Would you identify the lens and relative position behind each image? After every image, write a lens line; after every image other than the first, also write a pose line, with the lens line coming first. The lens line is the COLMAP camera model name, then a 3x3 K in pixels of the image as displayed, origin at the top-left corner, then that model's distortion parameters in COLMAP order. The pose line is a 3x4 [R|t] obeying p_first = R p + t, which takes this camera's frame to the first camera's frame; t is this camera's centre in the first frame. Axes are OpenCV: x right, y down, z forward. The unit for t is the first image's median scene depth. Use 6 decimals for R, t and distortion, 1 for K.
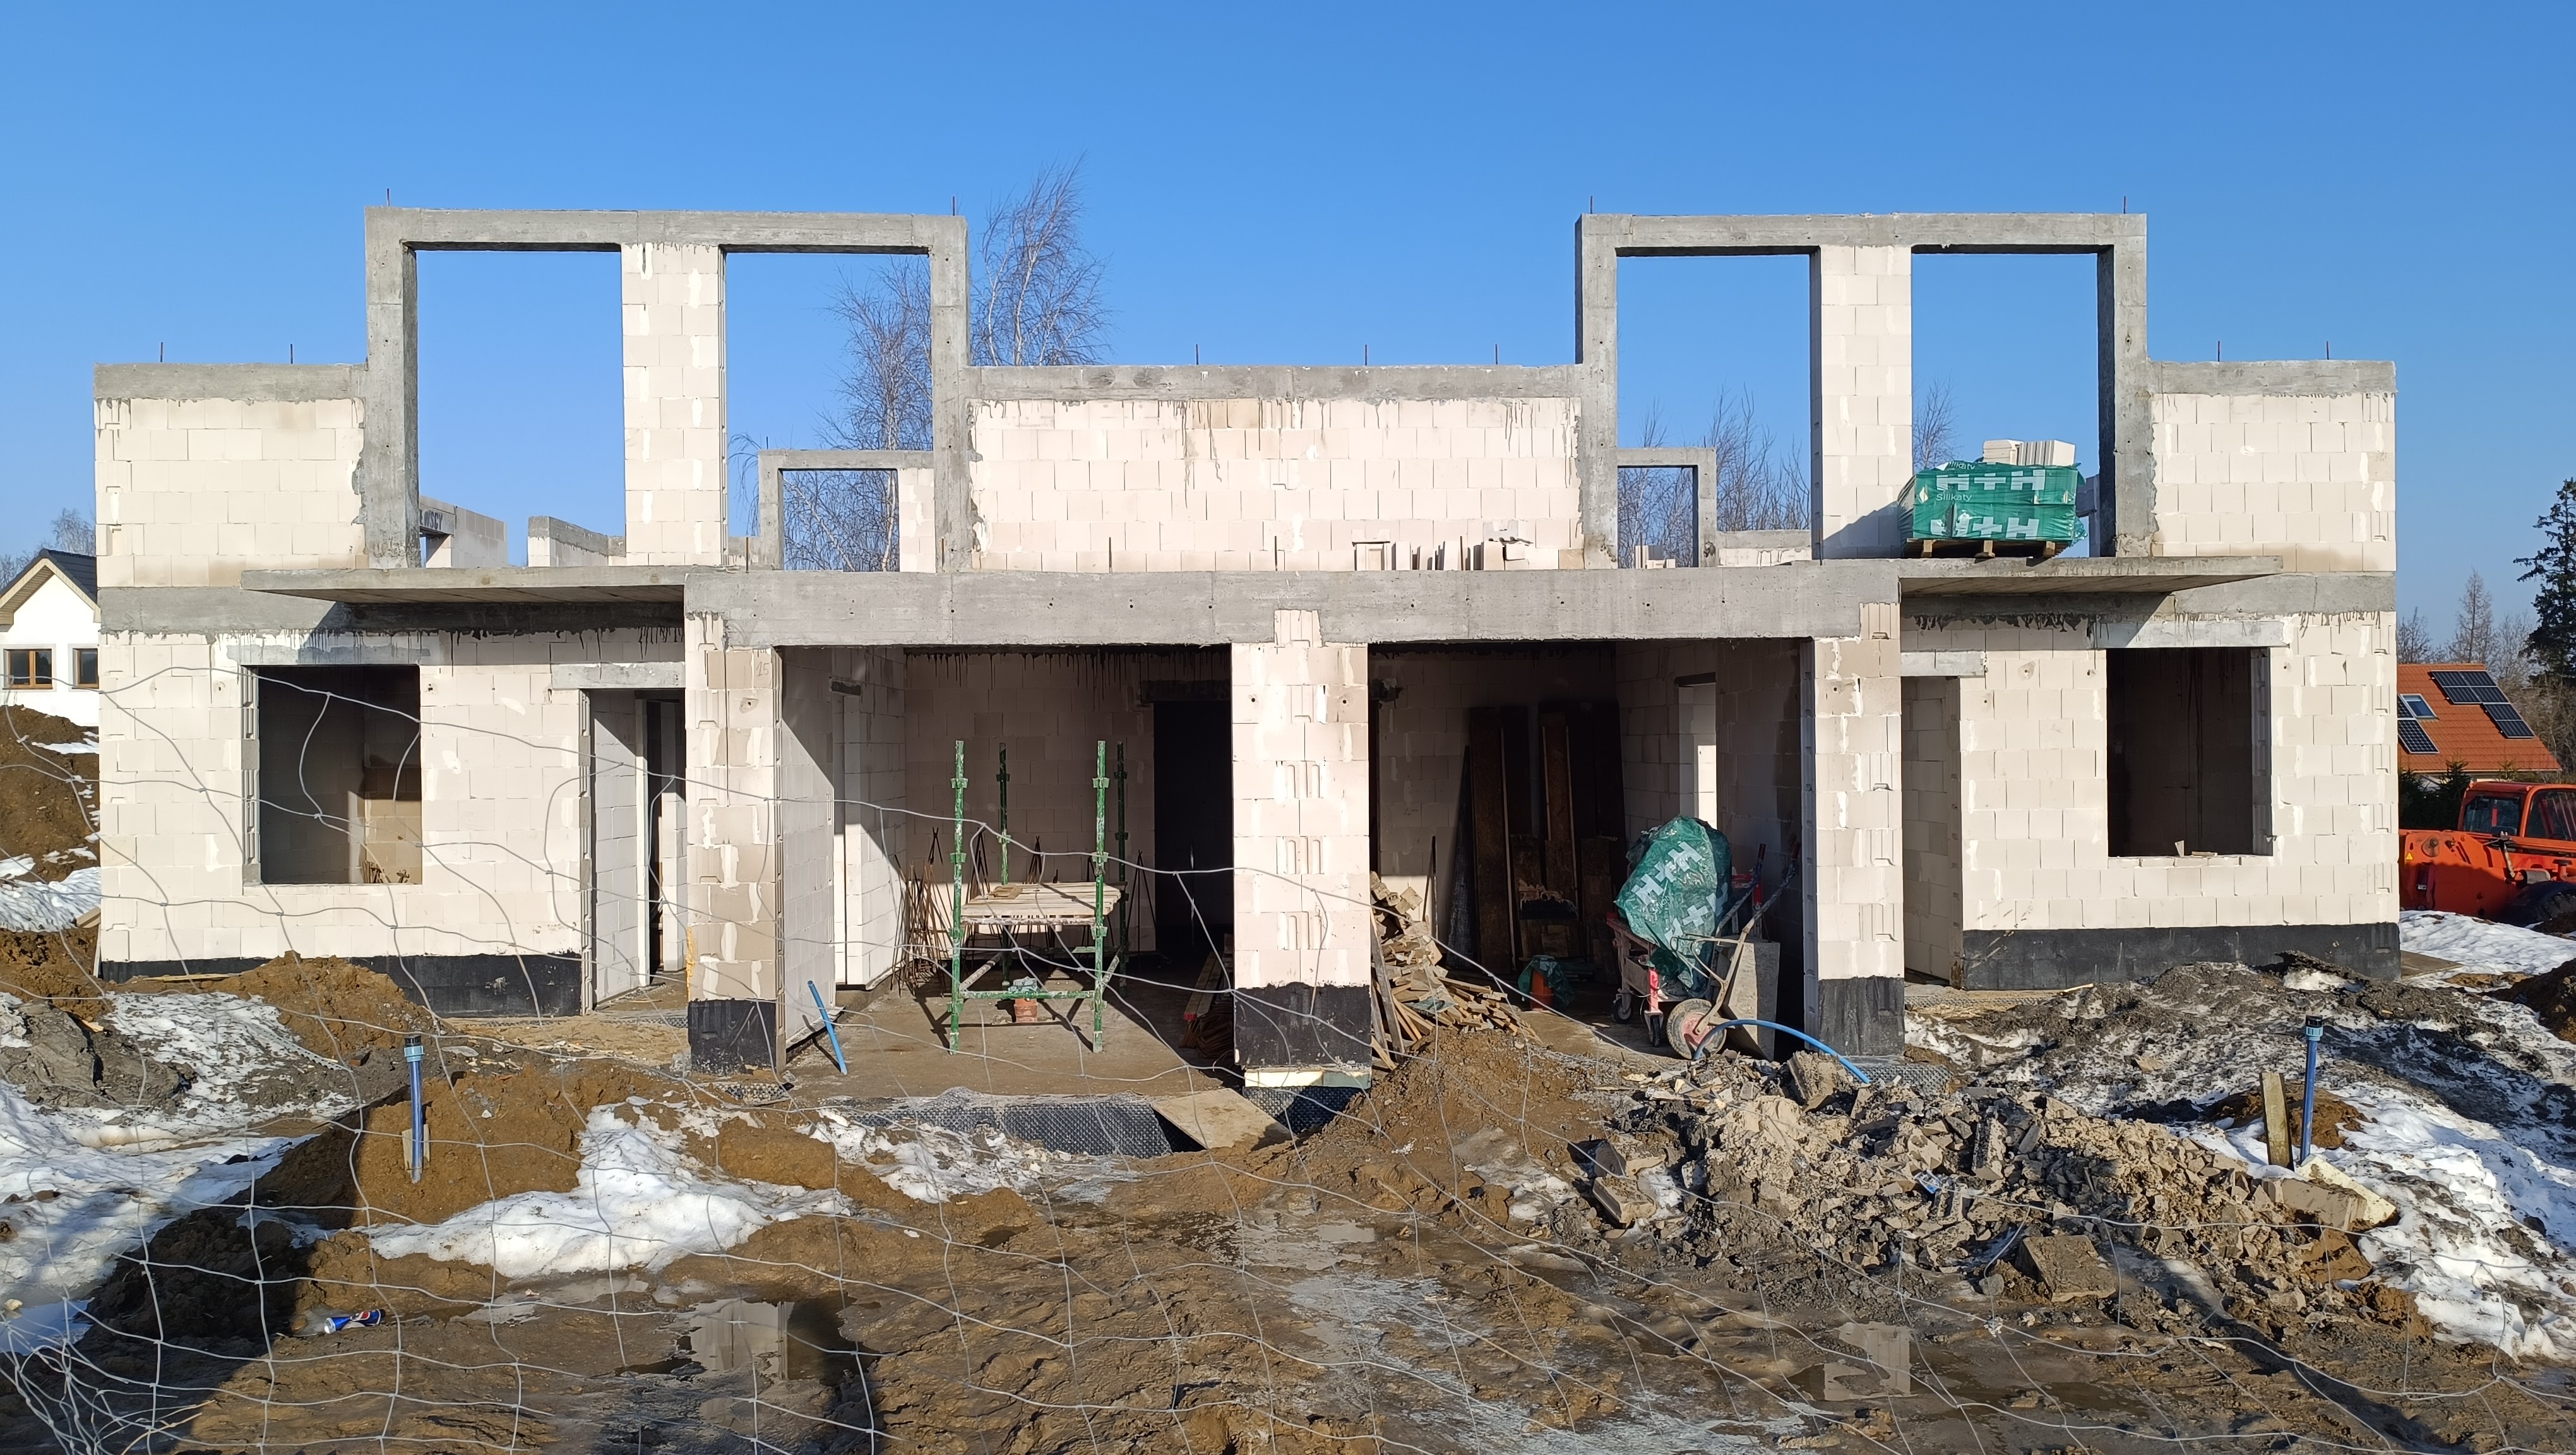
lens RADIAL K [[1751.3, 0, 1278.5], [0, 1751.3, 760.1], [0, 0, 1]] dist [0.085502, -0.102479]
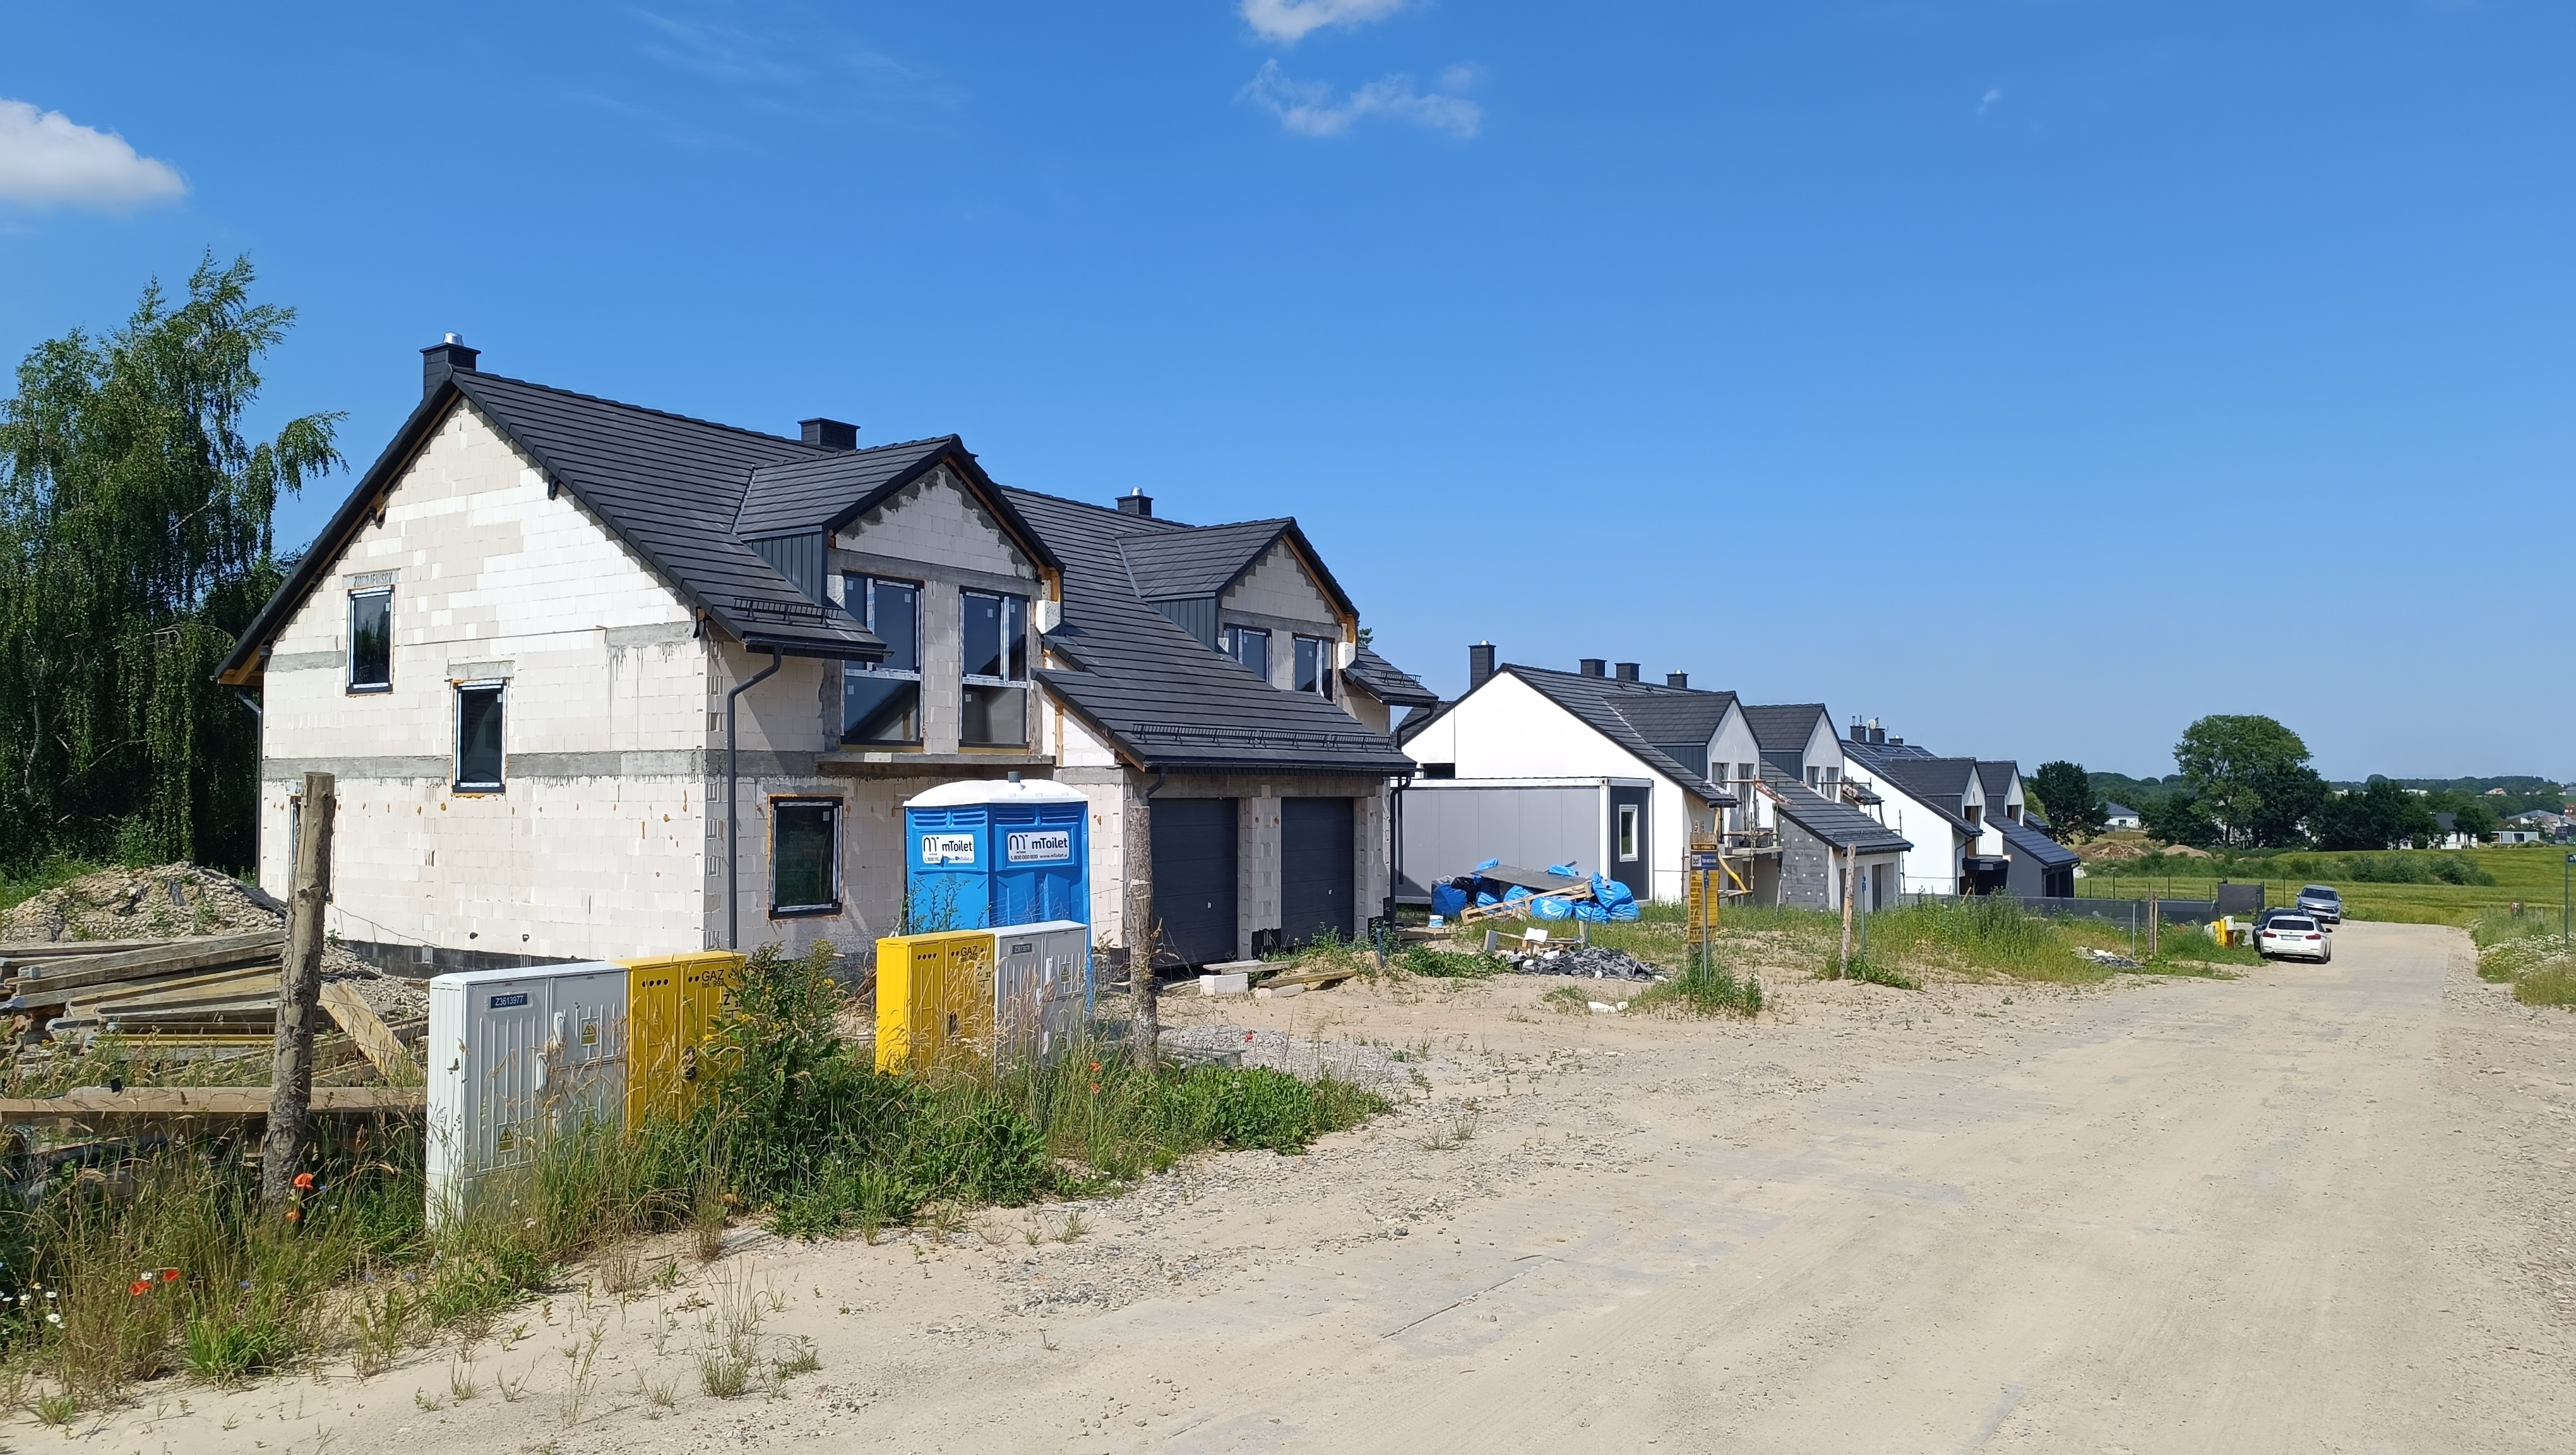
lens RADIAL K [[1746.5, 0, 1278.7], [0, 1746.5, 741.1], [0, 0, 1]] dist [0.072199, -0.104007]
pose [[0.591608, 0.035293, 0.805453, -1.691508], [0.001491, 0.998992, -0.044869, -0.027508], [-0.806224, 0.027746, 0.590959, -0.446207]]
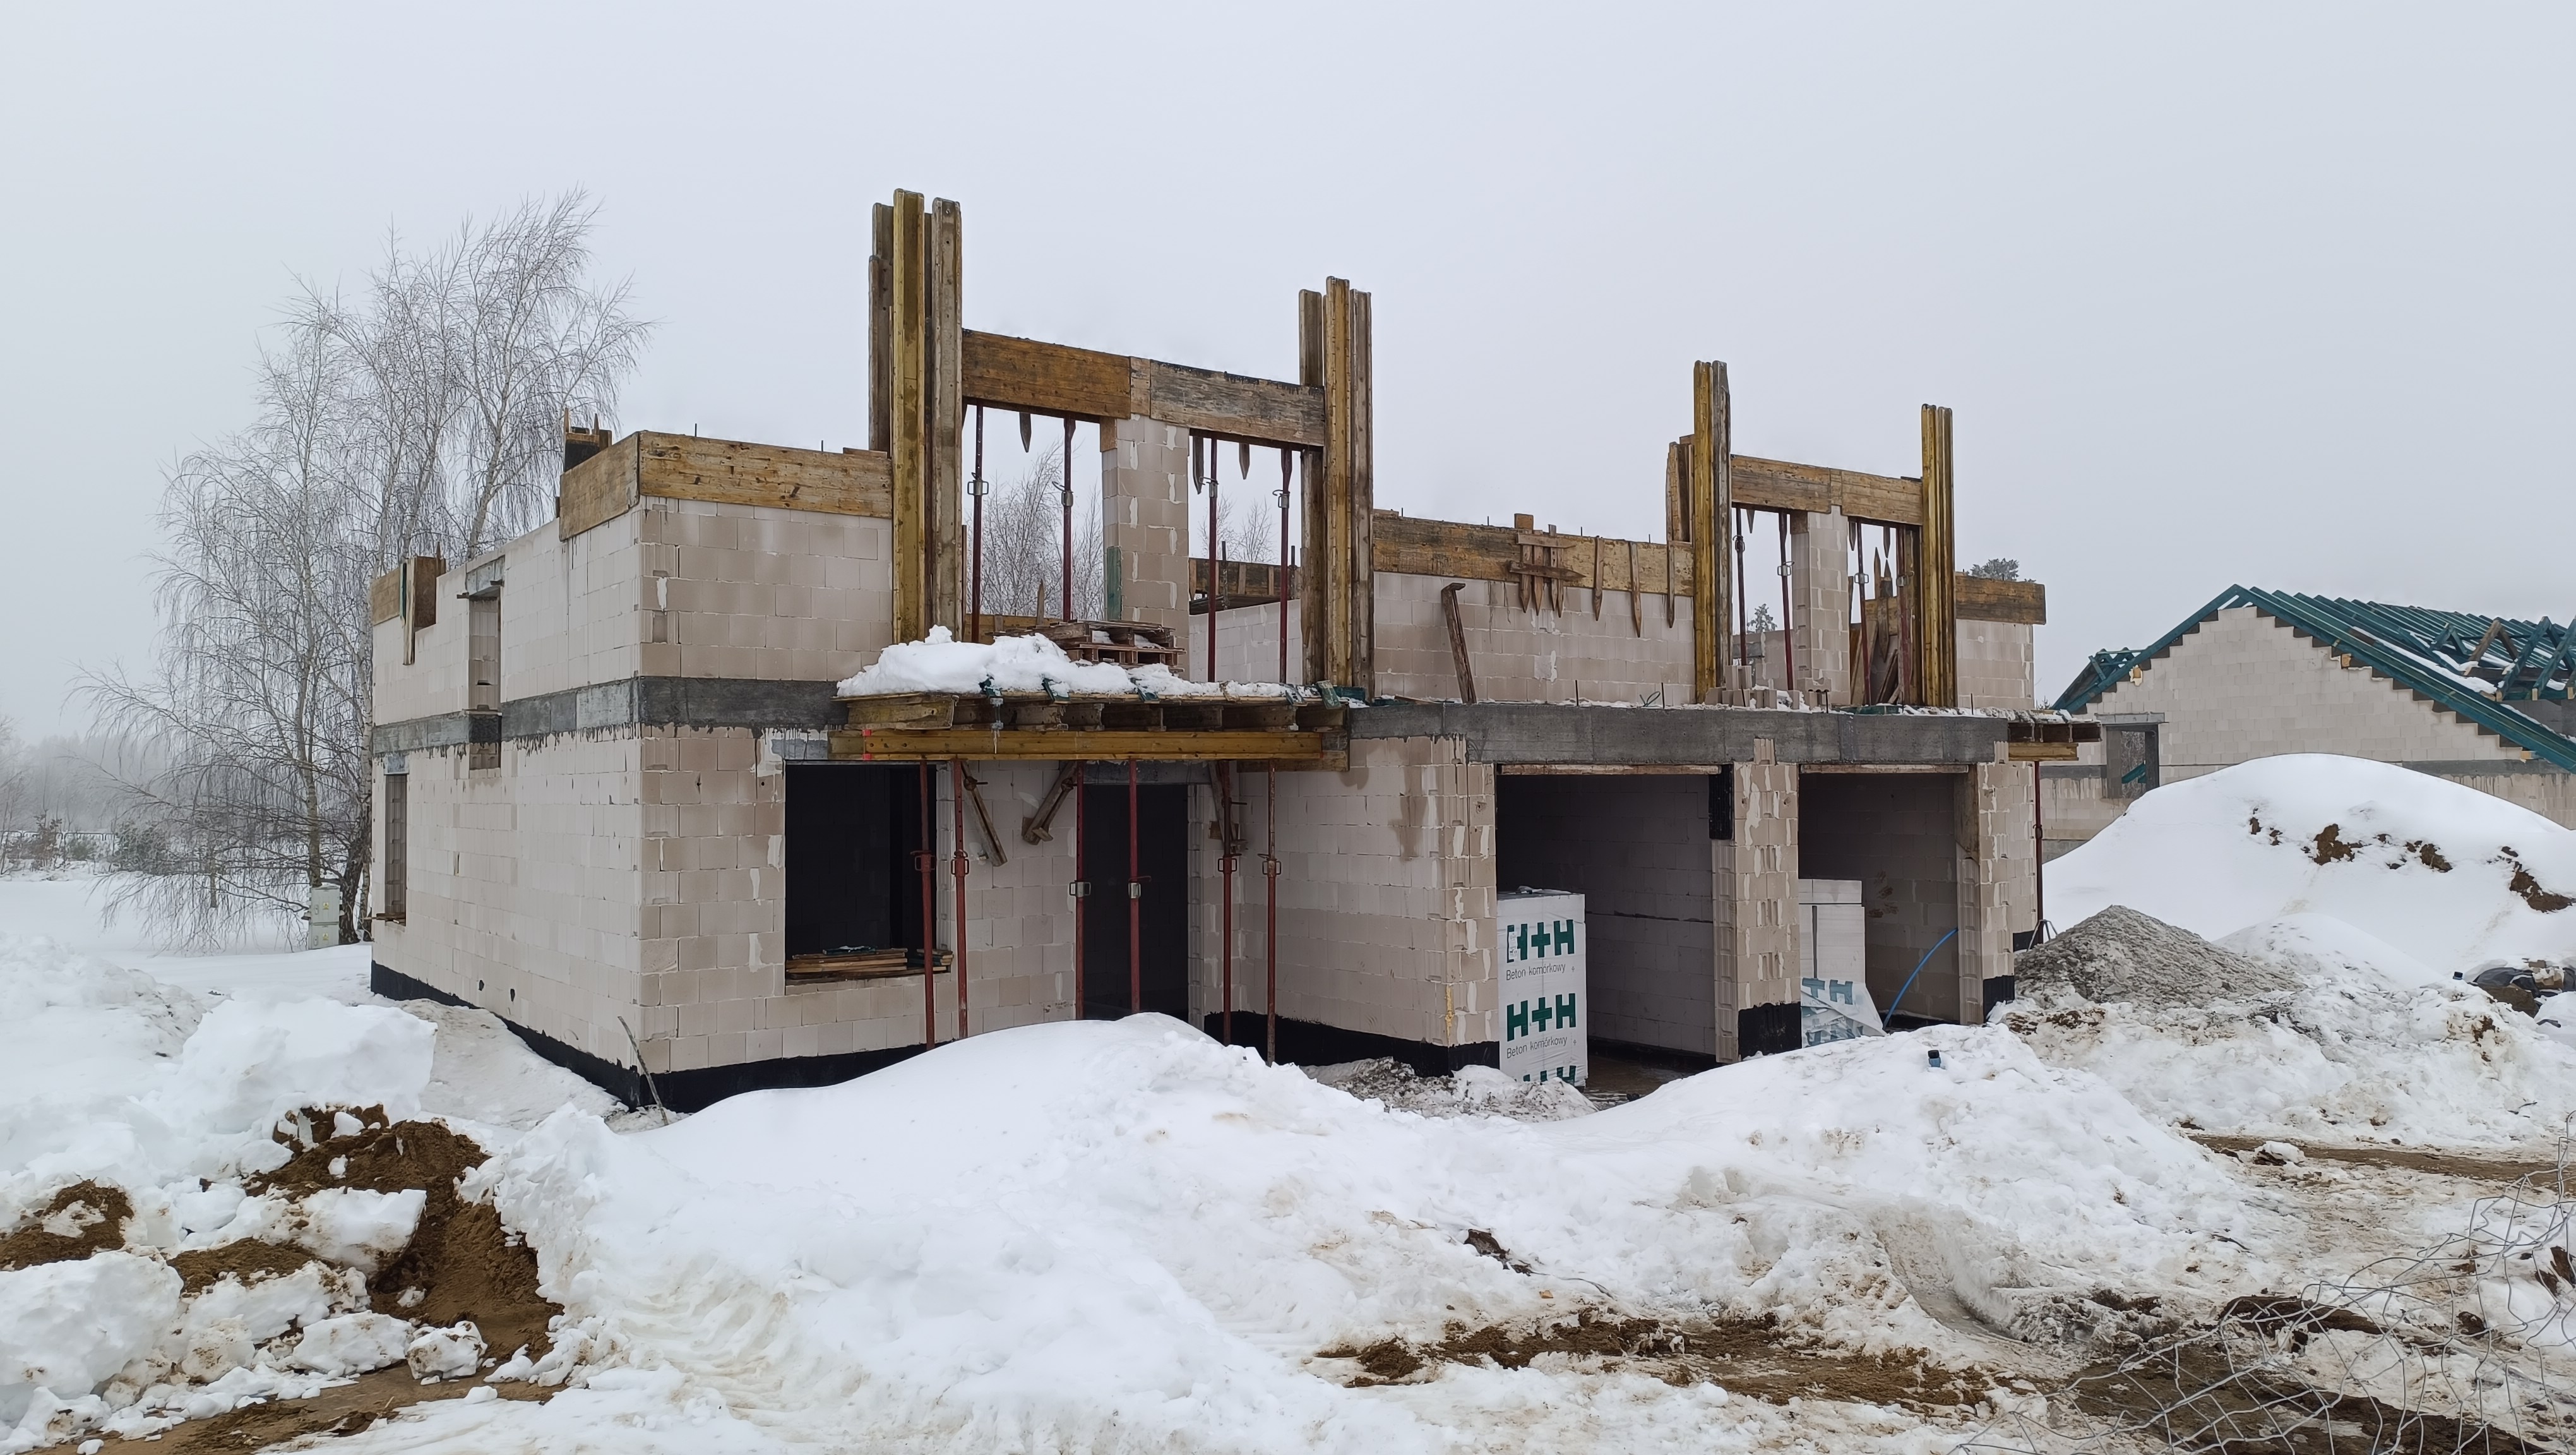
lens RADIAL K [[1746.5, 0, 1278.7], [0, 1746.5, 741.1], [0, 0, 1]] dist [0.072199, -0.104007]
pose [[0.833652, 0.017341, 0.552018, -0.889728], [0.005853, 0.999173, -0.040228, -0.022911], [-0.552259, 0.036767, 0.832862, 0.039352]]
